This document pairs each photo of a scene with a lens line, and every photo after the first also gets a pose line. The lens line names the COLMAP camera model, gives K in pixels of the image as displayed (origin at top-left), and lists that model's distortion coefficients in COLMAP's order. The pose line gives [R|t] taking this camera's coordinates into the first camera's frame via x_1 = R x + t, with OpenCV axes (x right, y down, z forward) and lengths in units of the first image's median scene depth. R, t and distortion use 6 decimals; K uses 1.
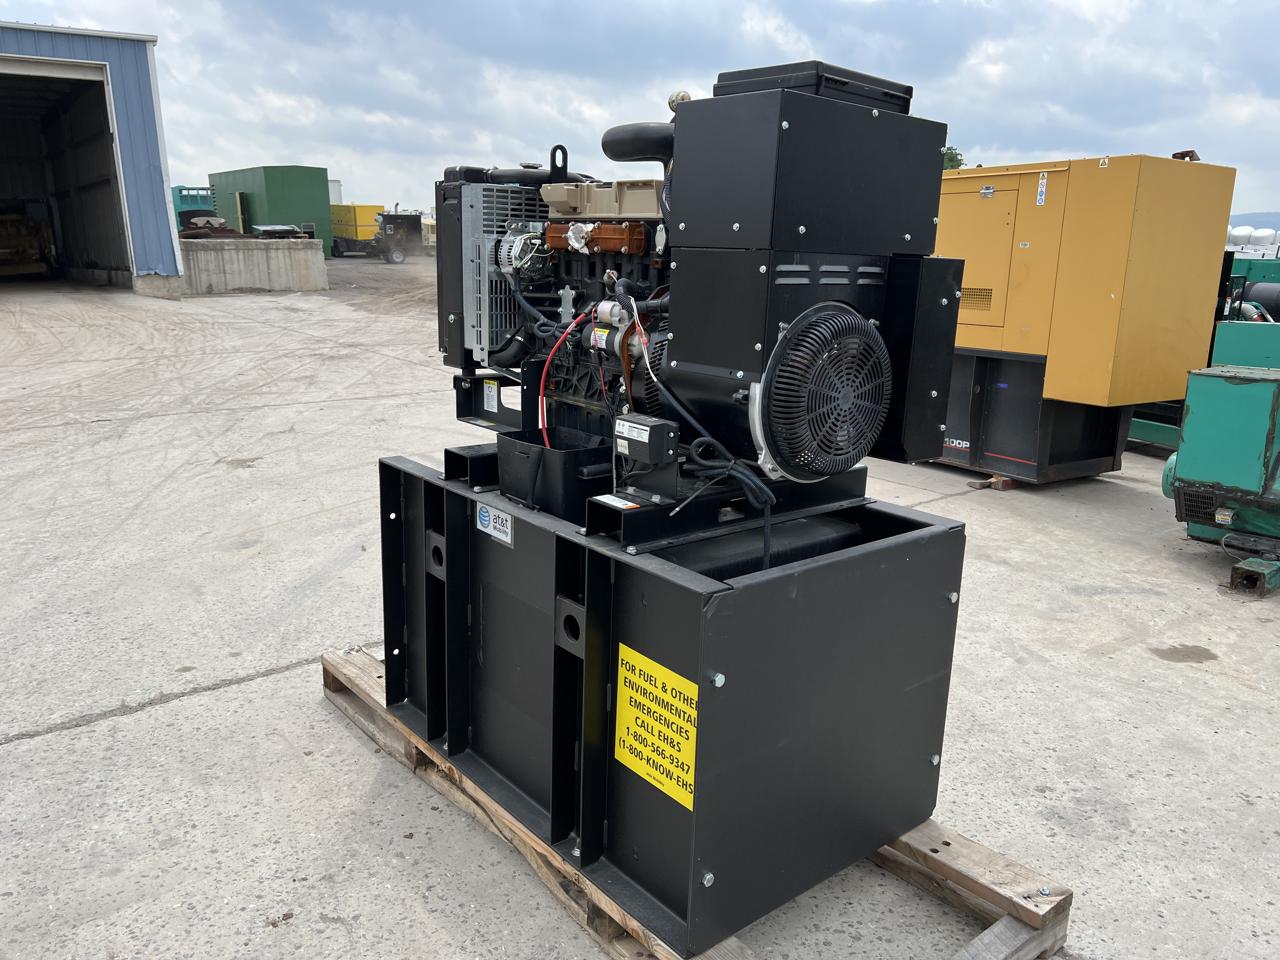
lens RADIAL K [[979.2, 0, 637.9], [0, 979.2, 486.7], [0, 0, 1]] dist [0.039390, -0.038712]
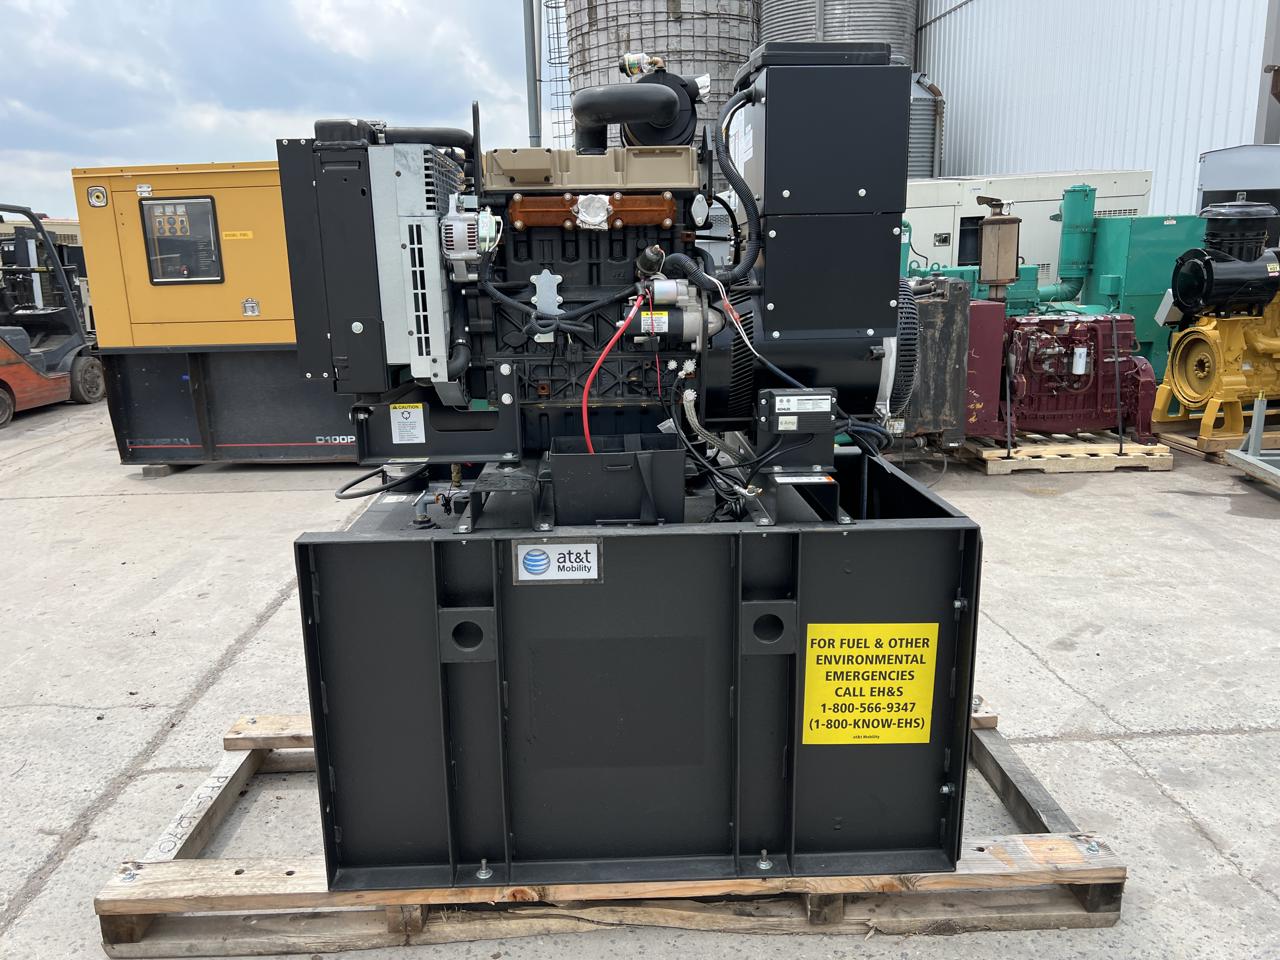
lens RADIAL K [[979.2, 0, 631.6], [0, 979.2, 490.4], [0, 0, 1]] dist [0.039390, -0.038712]
pose [[0.613553, -0.222012, 0.757801, -0.708886], [0.221077, 0.969581, 0.105061, -0.093298], [-0.758074, 0.103072, 0.643972, 0.419239]]
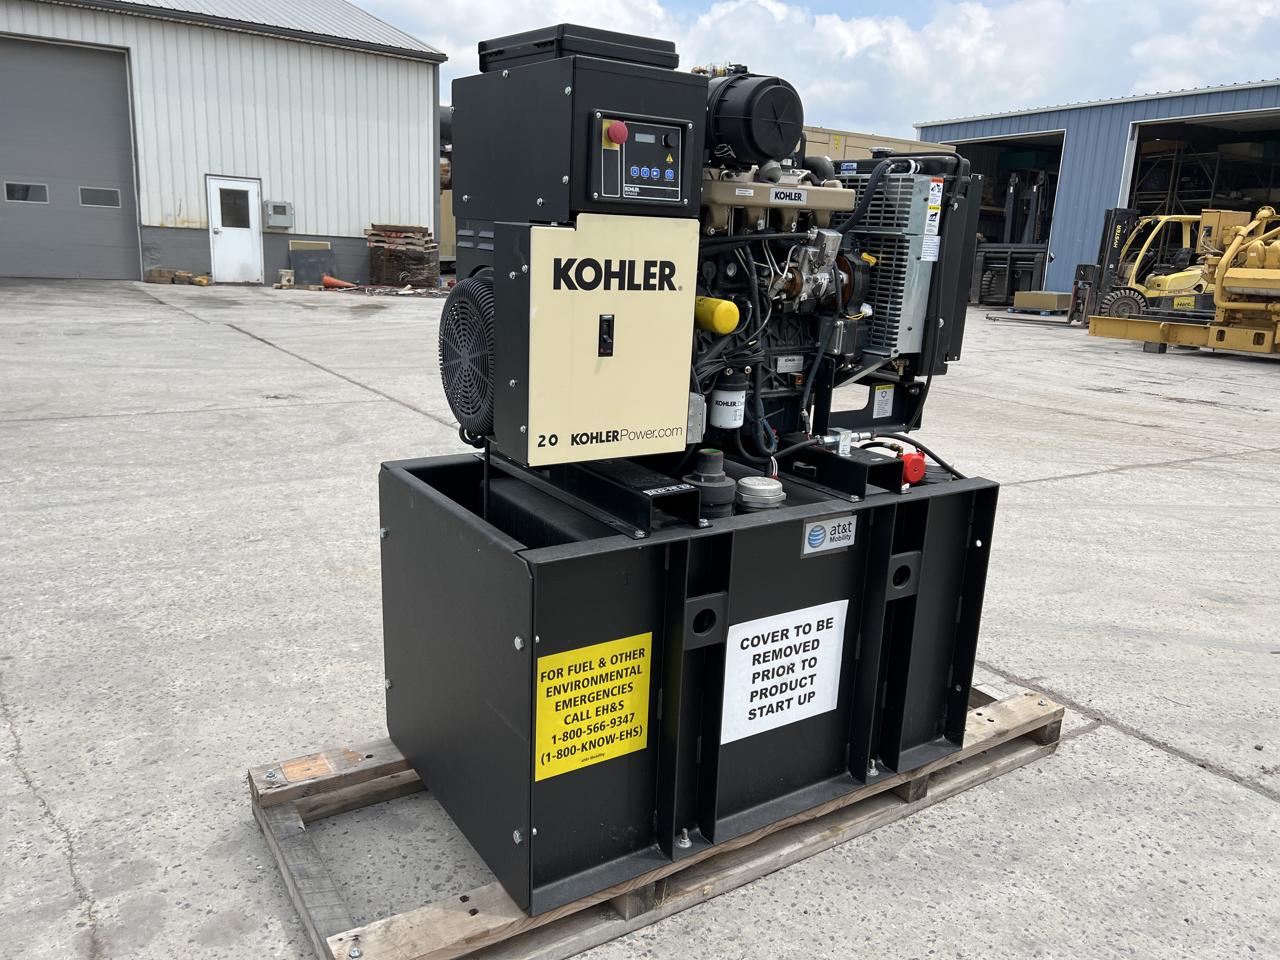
lens RADIAL K [[979.2, 0, 649.5], [0, 979.2, 492.2], [0, 0, 1]] dist [0.039390, -0.038712]
pose [[-0.096562, 0.232578, -0.967772, 0.996010], [-0.280145, 0.926657, 0.250649, -0.220934], [0.955089, 0.295320, -0.024325, 1.009224]]
